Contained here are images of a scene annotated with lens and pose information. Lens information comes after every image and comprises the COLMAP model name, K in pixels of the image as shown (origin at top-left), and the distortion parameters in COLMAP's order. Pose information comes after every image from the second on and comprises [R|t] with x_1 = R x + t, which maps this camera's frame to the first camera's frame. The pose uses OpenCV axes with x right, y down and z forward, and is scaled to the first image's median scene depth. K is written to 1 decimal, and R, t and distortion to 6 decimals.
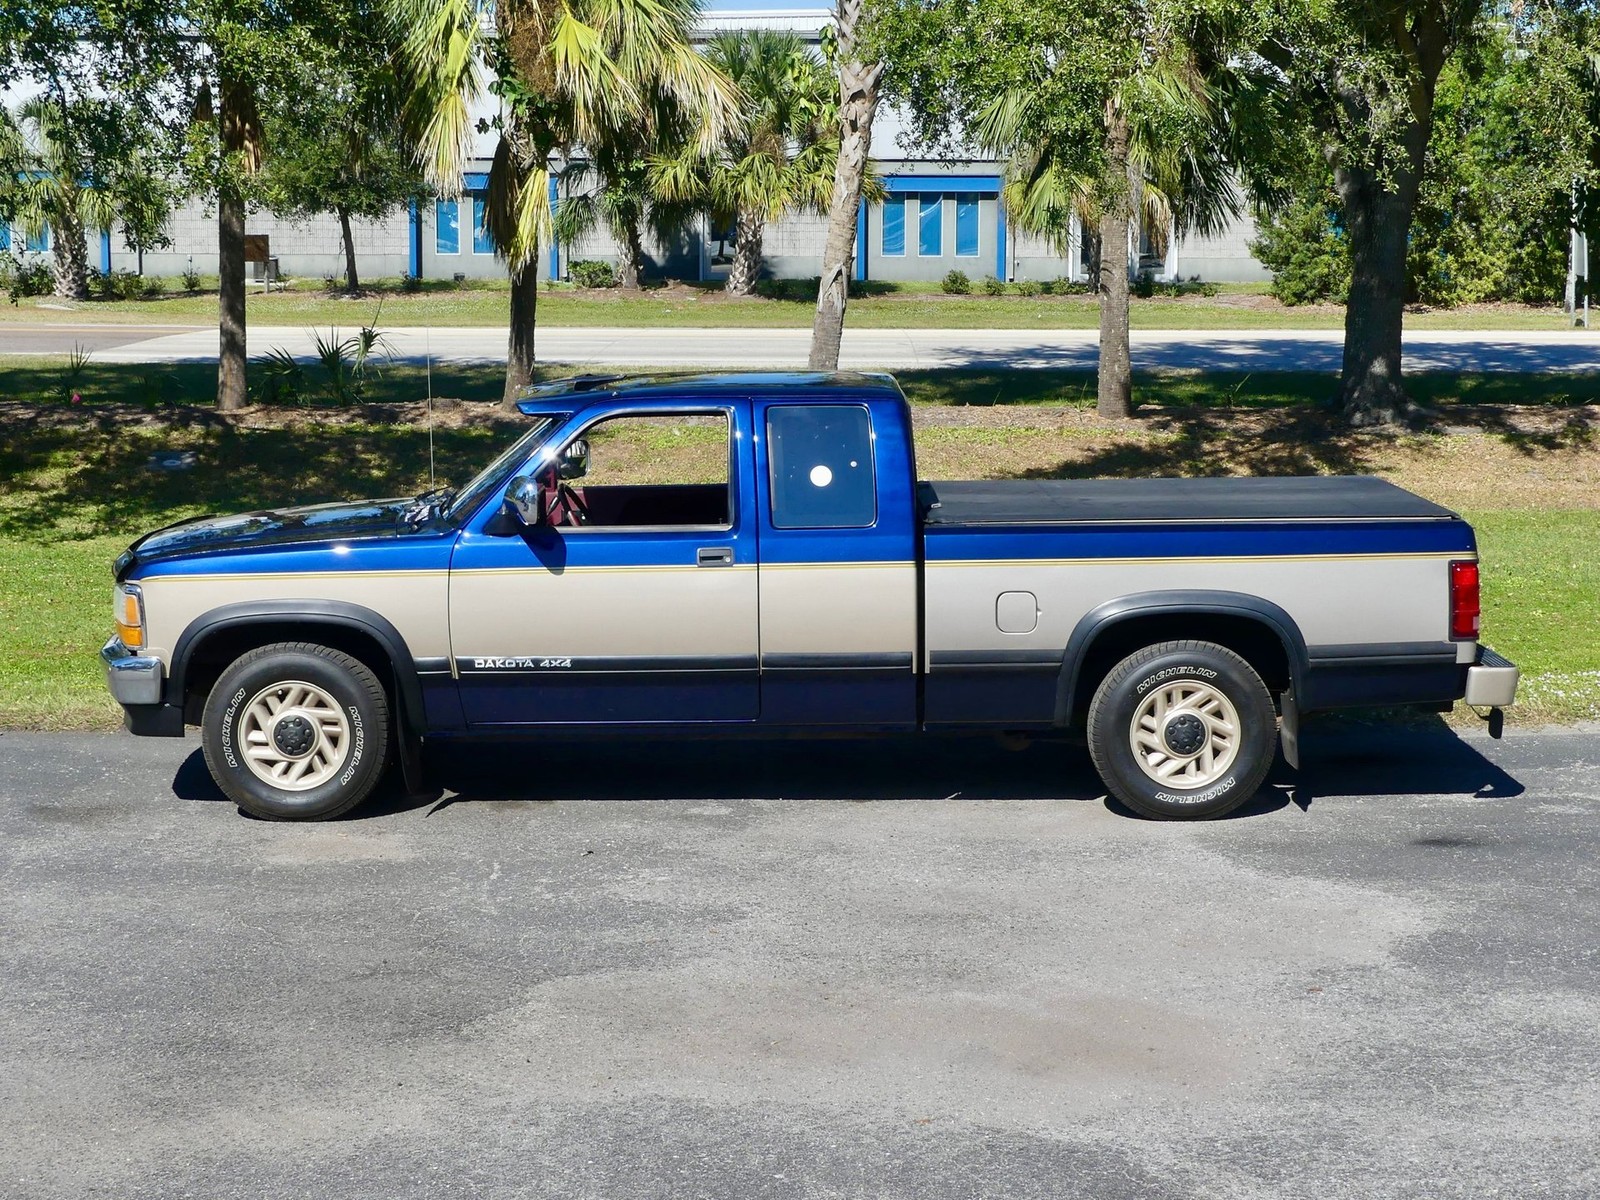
lens RADIAL K [[2732.8, 0, 773.2], [0, 2732.8, 600.0], [0, 0, 1]] dist [-0.029018, 0.013326]
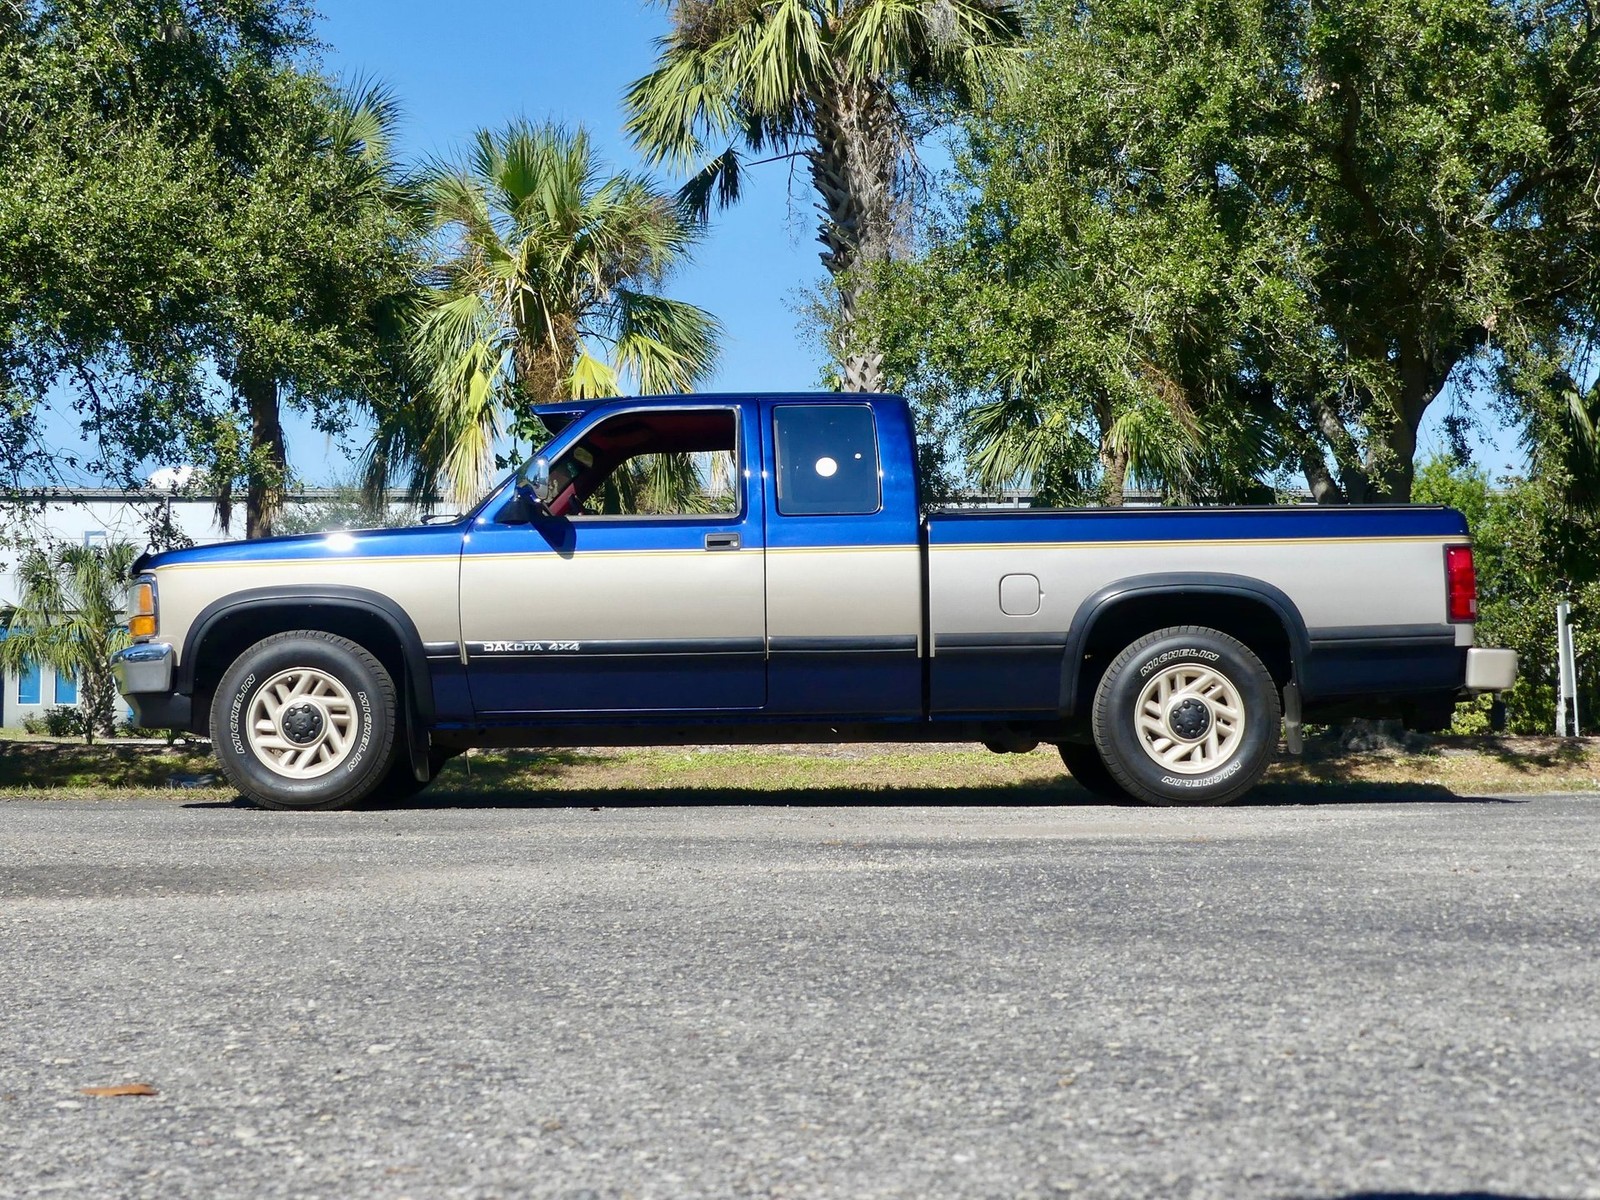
lens RADIAL K [[2683.2, 0, 800.0], [0, 2683.2, 600.0], [0, 0, 1]] dist [-0.044105, 0.176420]
pose [[0.999979, -0.002520, 0.006006, 0.001610], [0.003602, 0.982242, -0.187581, 0.190597], [-0.005426, 0.187599, 0.982231, 0.023355]]
